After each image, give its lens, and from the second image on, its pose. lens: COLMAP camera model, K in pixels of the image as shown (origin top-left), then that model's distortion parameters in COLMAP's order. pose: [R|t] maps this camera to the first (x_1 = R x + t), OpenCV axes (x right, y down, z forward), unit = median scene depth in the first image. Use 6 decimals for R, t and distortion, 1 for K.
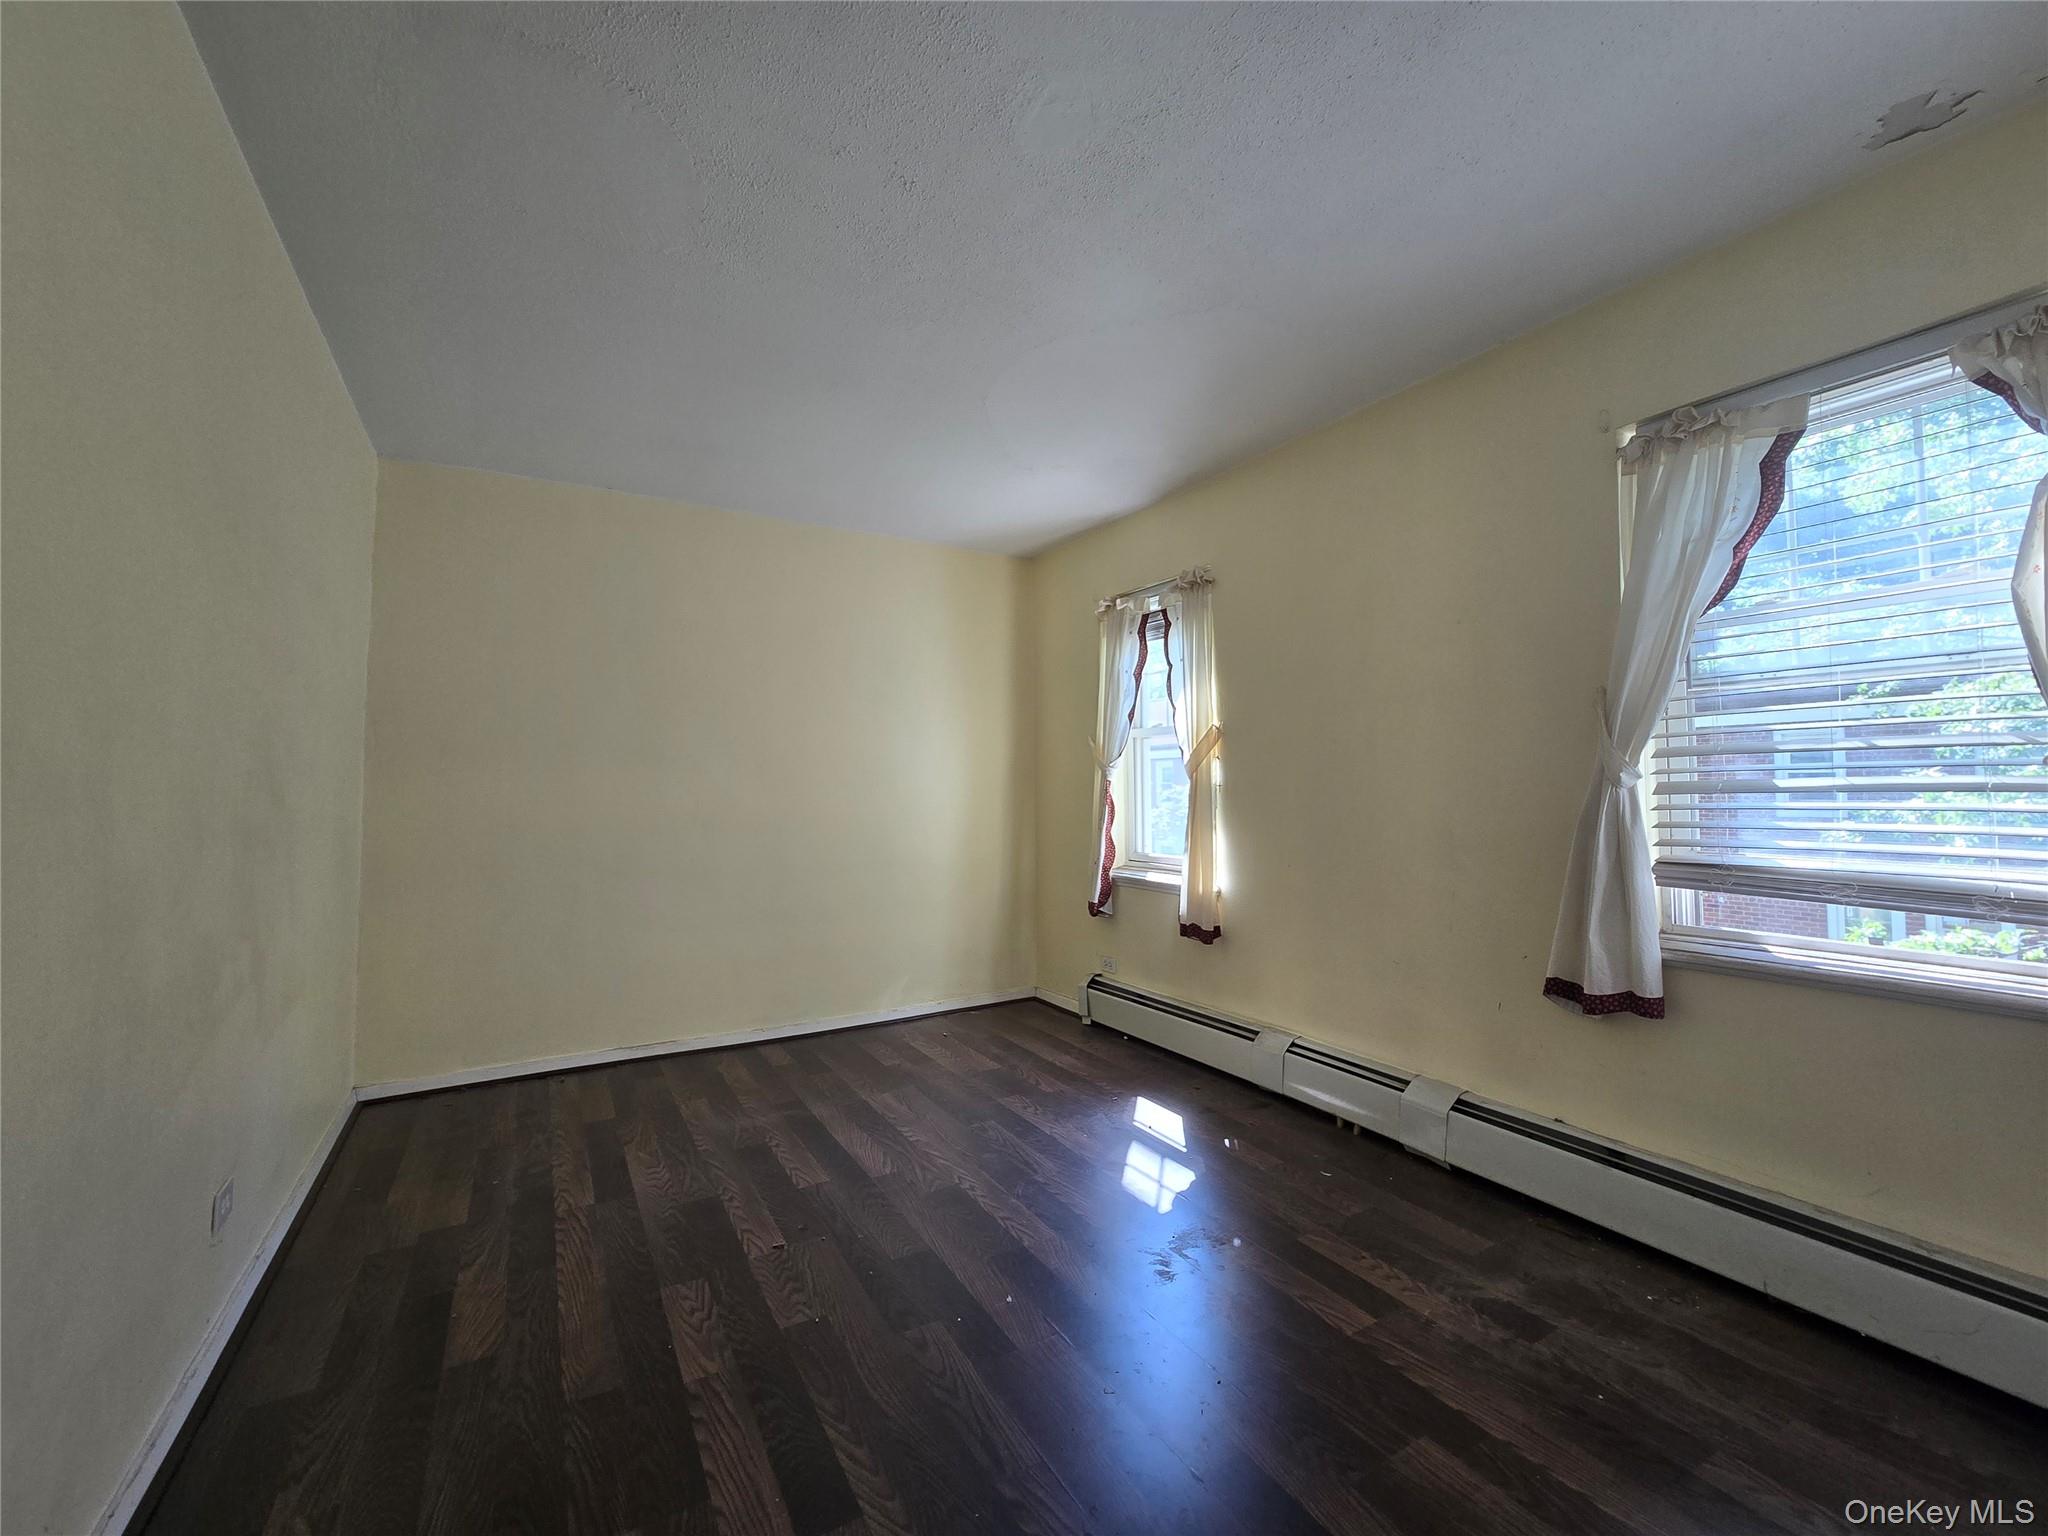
lens RADIAL K [[841.0, 0, 1029.0], [0, 841.0, 768.8], [0, 0, 1]] dist [0.000612, 0.000369]
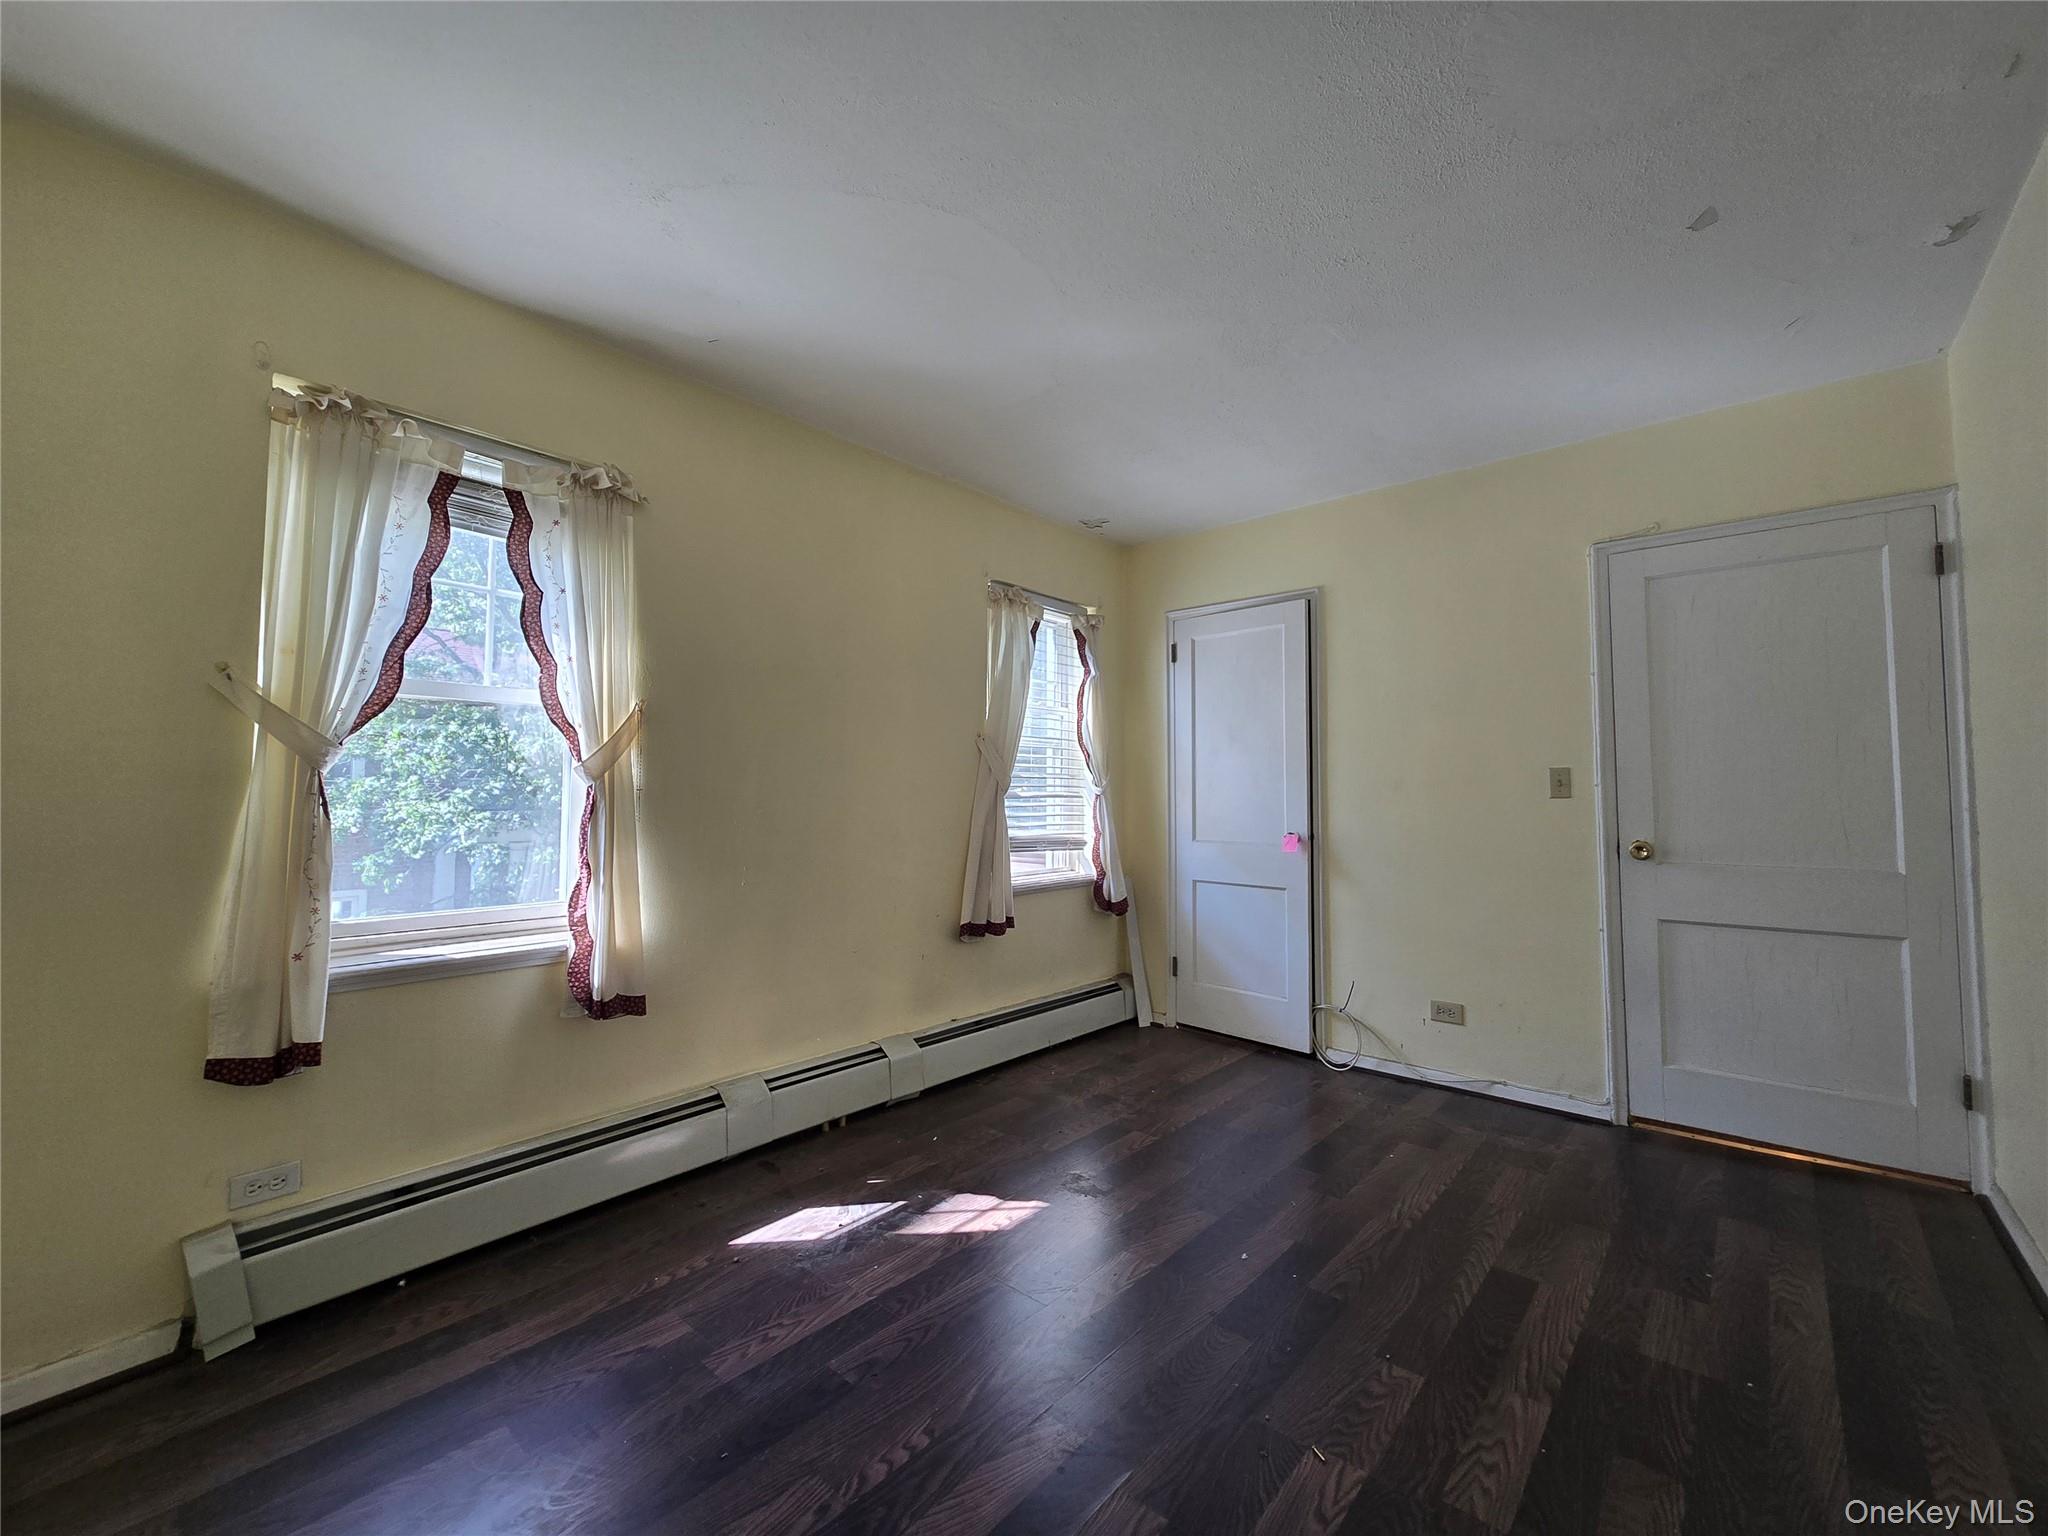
lens RADIAL K [[841.0, 0, 1029.0], [0, 841.0, 768.8], [0, 0, 1]] dist [0.000612, 0.000369]
pose [[-0.314492, 0.035741, 0.948587, -0.854636], [-0.021336, 0.998772, -0.044706, 0.041869], [-0.949020, -0.034299, -0.313343, 1.394268]]
